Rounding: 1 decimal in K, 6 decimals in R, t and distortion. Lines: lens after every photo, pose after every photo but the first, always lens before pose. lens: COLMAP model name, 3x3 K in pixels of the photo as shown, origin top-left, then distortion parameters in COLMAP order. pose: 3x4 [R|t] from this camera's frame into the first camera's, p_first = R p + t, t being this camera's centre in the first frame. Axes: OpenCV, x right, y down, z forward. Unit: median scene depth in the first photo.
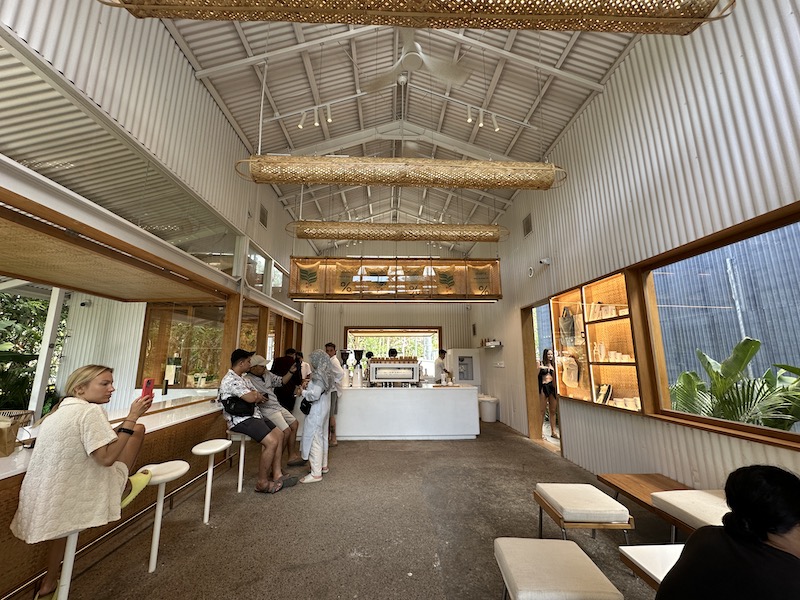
lens RADIAL K [[321.3, 0, 400.0], [0, 321.3, 300.0], [0, 0, 1]] dist [-0.000457, -0.000074]
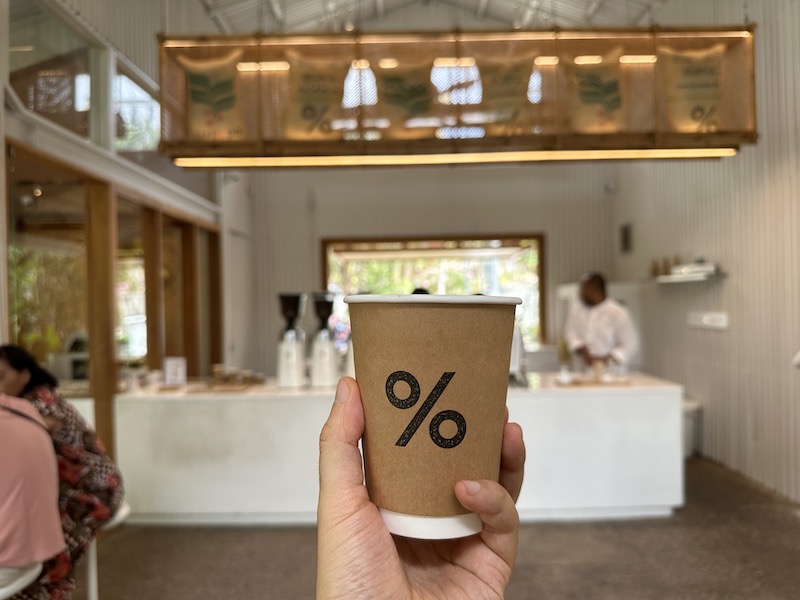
lens RADIAL K [[591.8, 0, 400.0], [0, 591.8, 300.0], [0, 0, 1]] dist [-0.011524, -0.002990]
pose [[0.998805, -0.018053, -0.045420, -0.047936], [0.025735, 0.984285, 0.174701, 0.042034], [0.041552, -0.175661, 0.983573, 0.308840]]
